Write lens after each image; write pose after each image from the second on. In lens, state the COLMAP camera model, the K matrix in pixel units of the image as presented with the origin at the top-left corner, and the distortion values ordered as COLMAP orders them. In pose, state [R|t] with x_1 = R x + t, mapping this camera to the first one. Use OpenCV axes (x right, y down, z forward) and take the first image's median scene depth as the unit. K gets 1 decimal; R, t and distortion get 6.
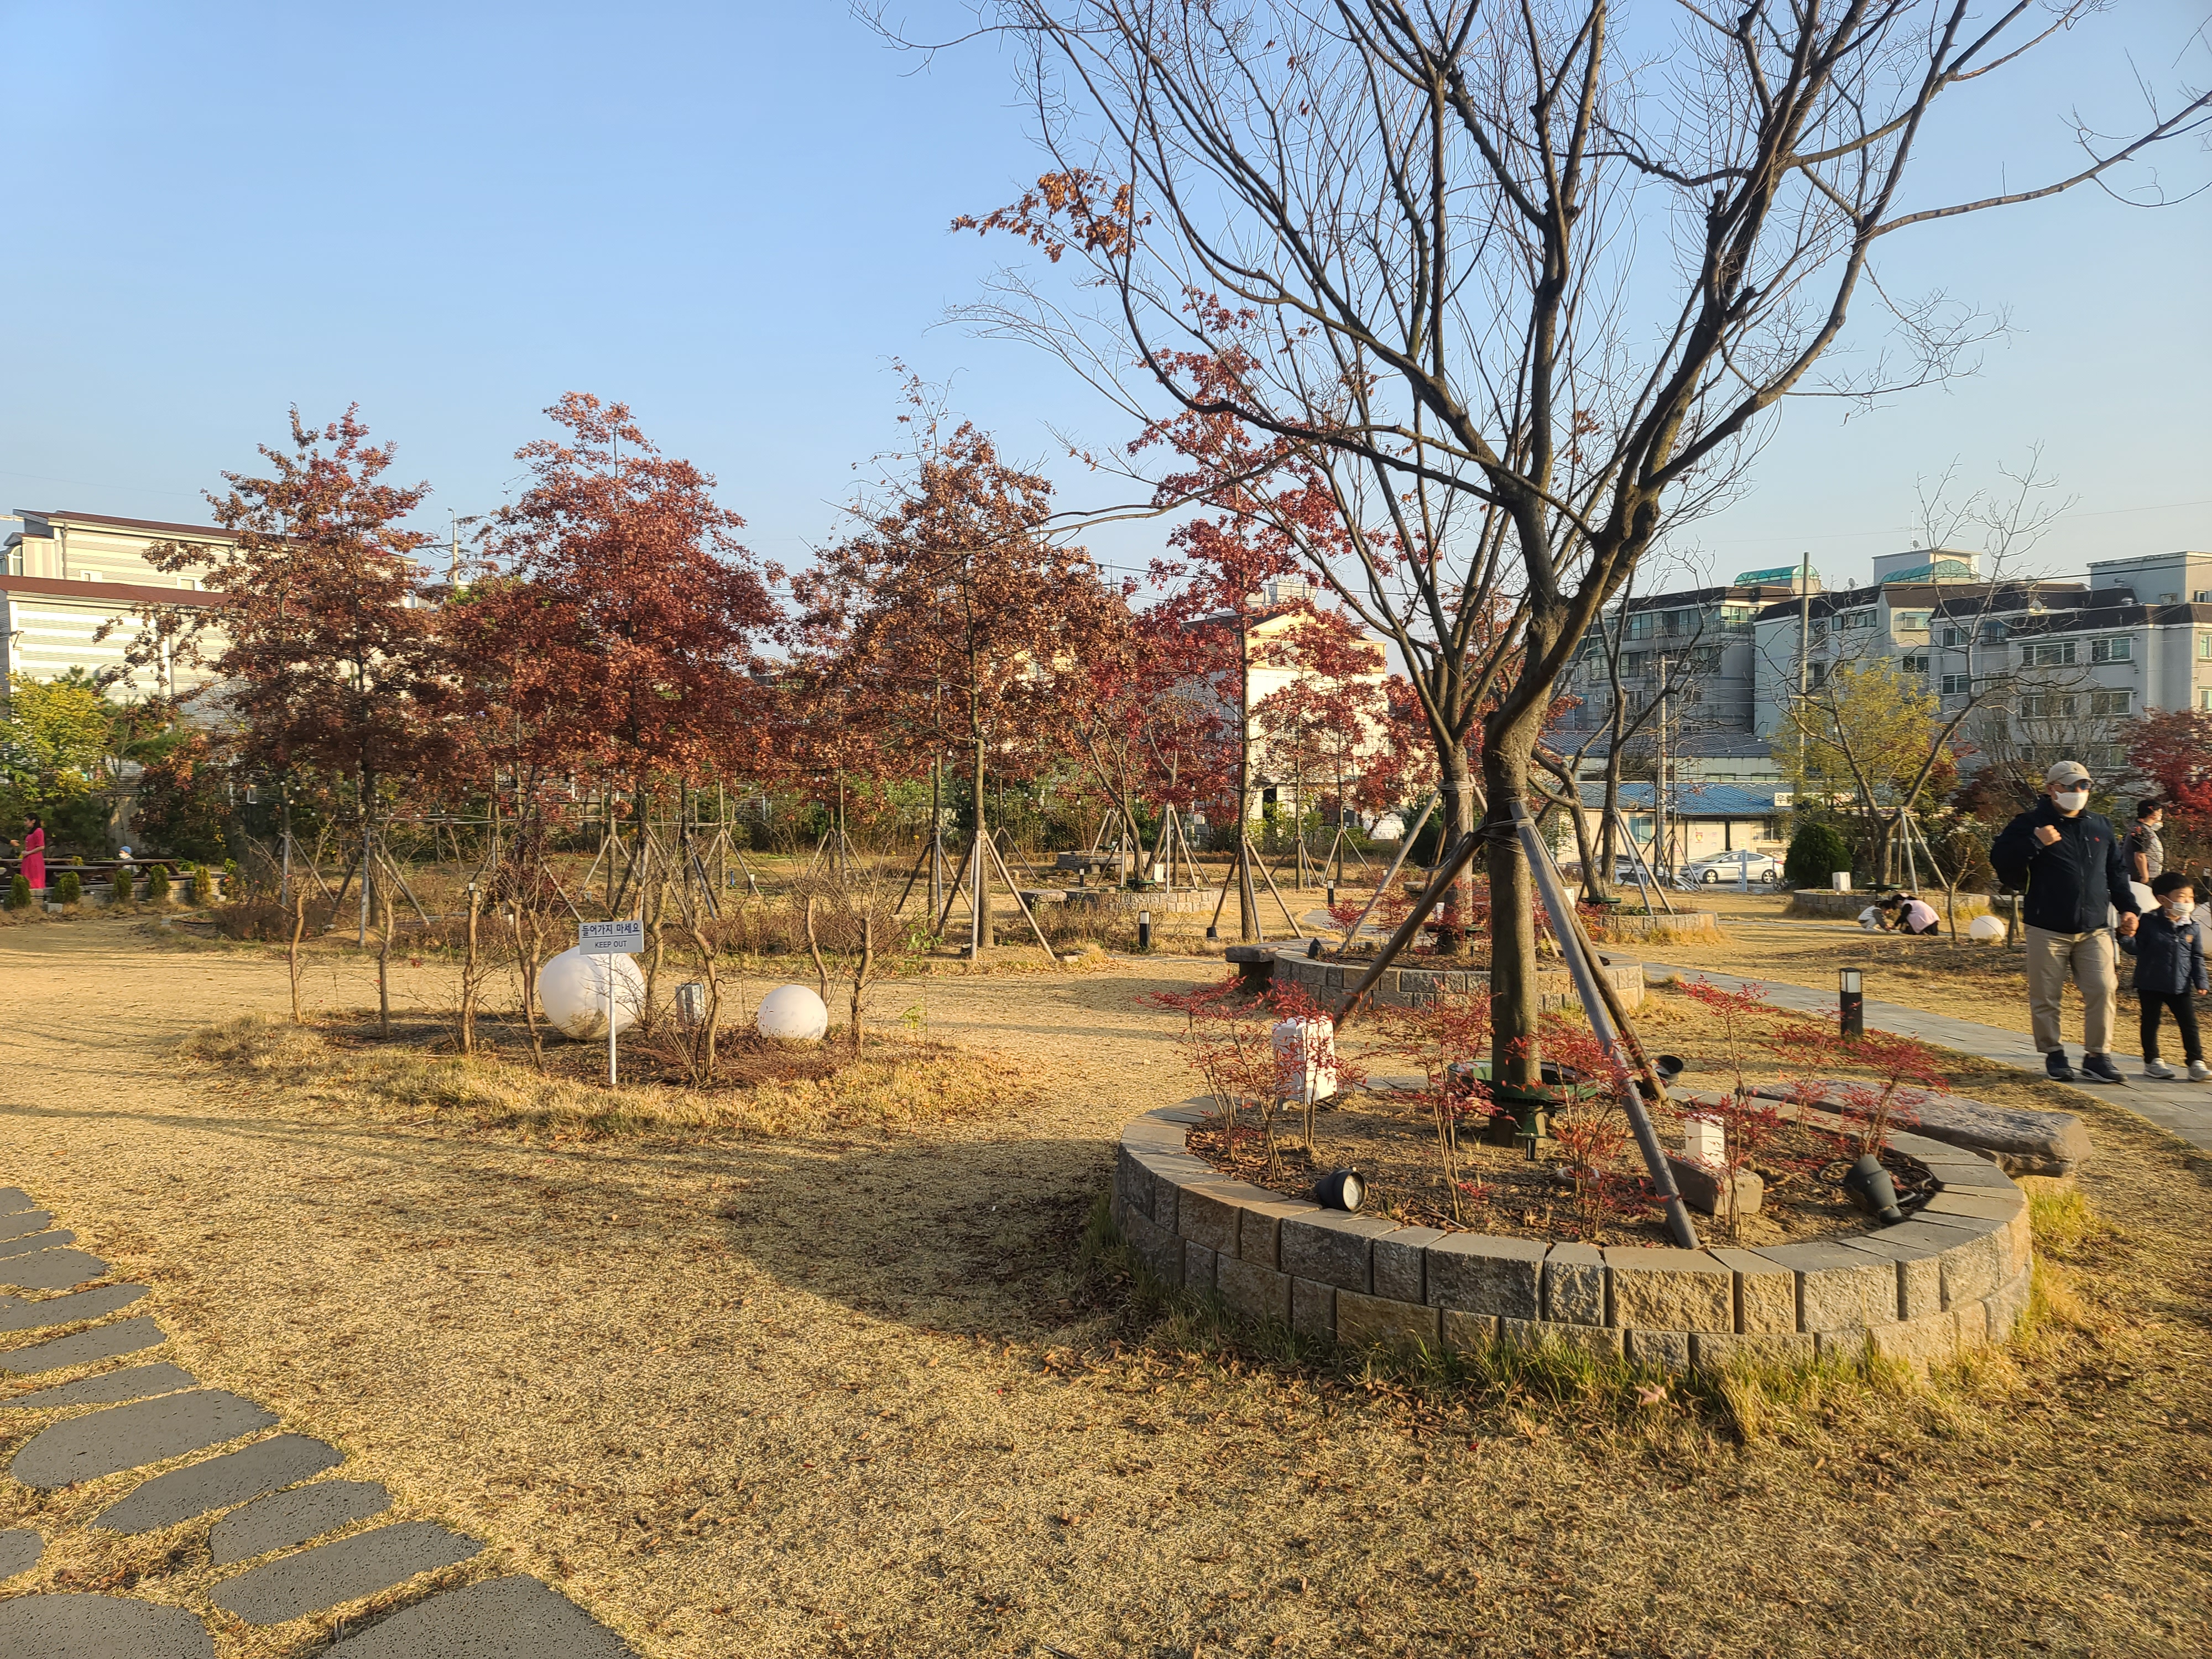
lens RADIAL K [[1599.2, 0, 1118.9], [0, 1599.2, 851.4], [0, 0, 1]] dist [0.153940, -0.171503]
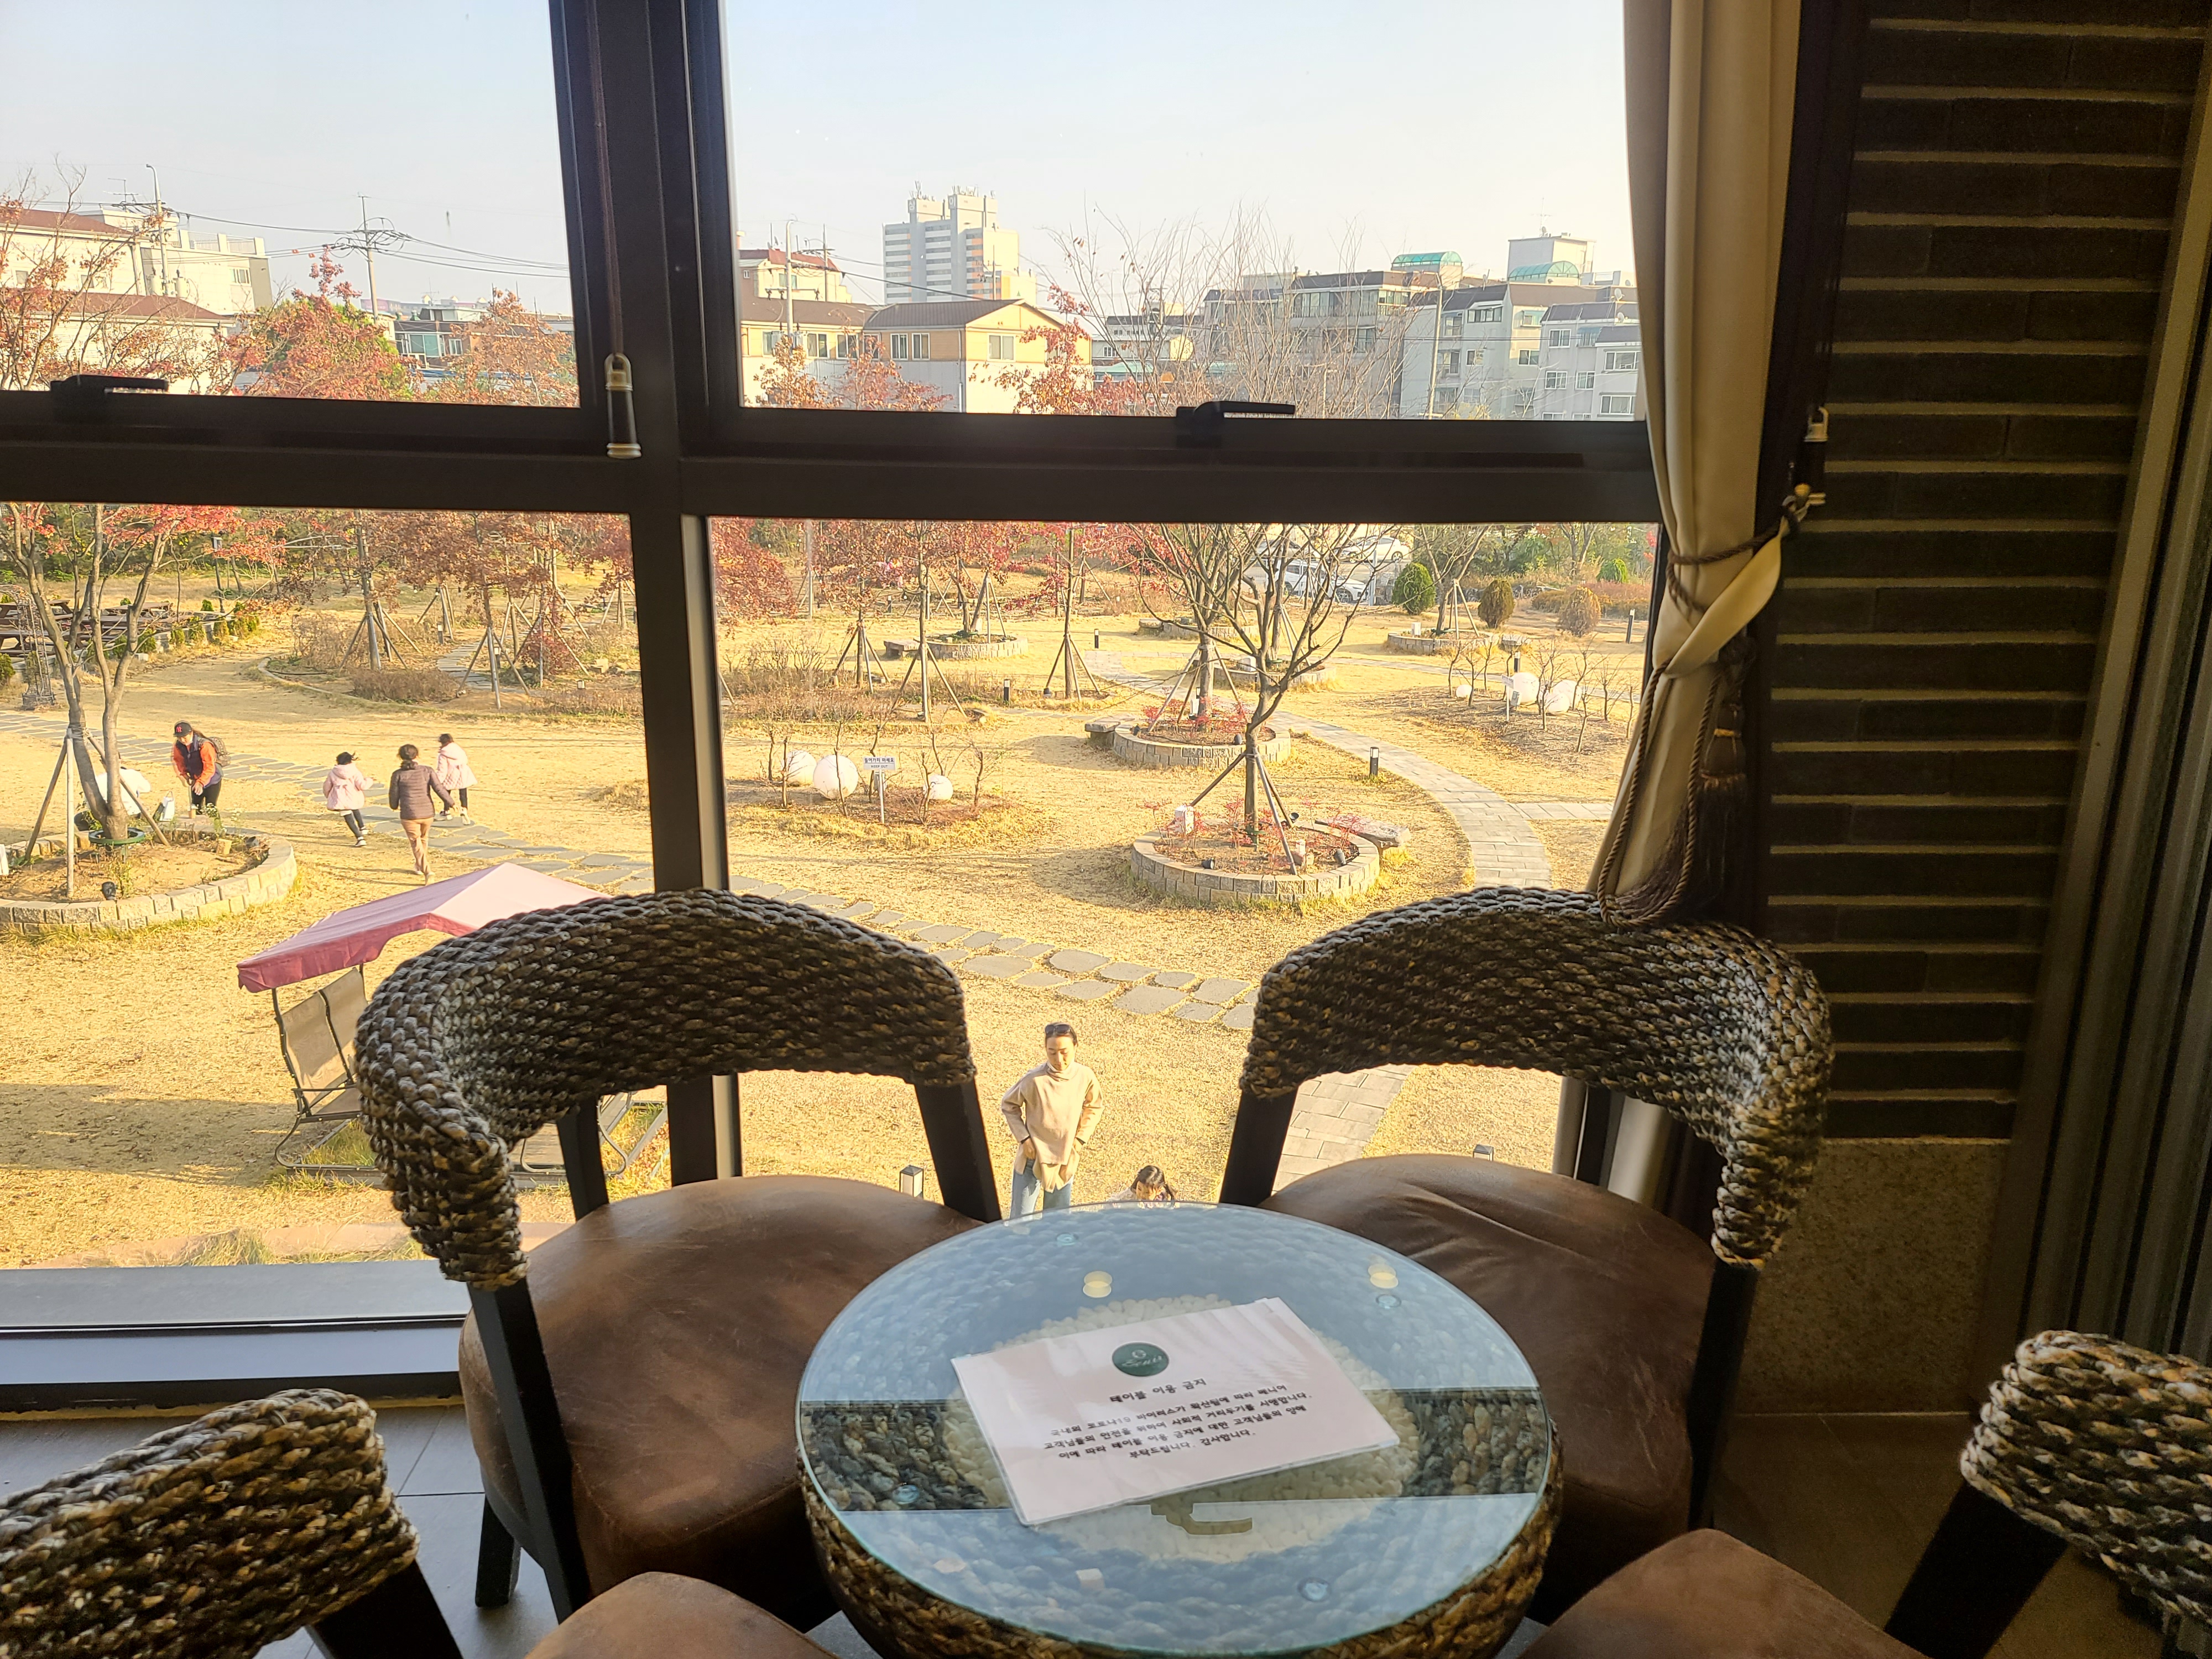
lens RADIAL K [[1599.2, 0, 1118.9], [0, 1599.2, 851.4], [0, 0, 1]] dist [0.153940, -0.171503]
pose [[0.980389, -0.038857, 0.193205, -0.692395], [-0.006361, 0.973619, 0.228090, -0.587610], [-0.196971, -0.224846, 0.954278, -2.207514]]
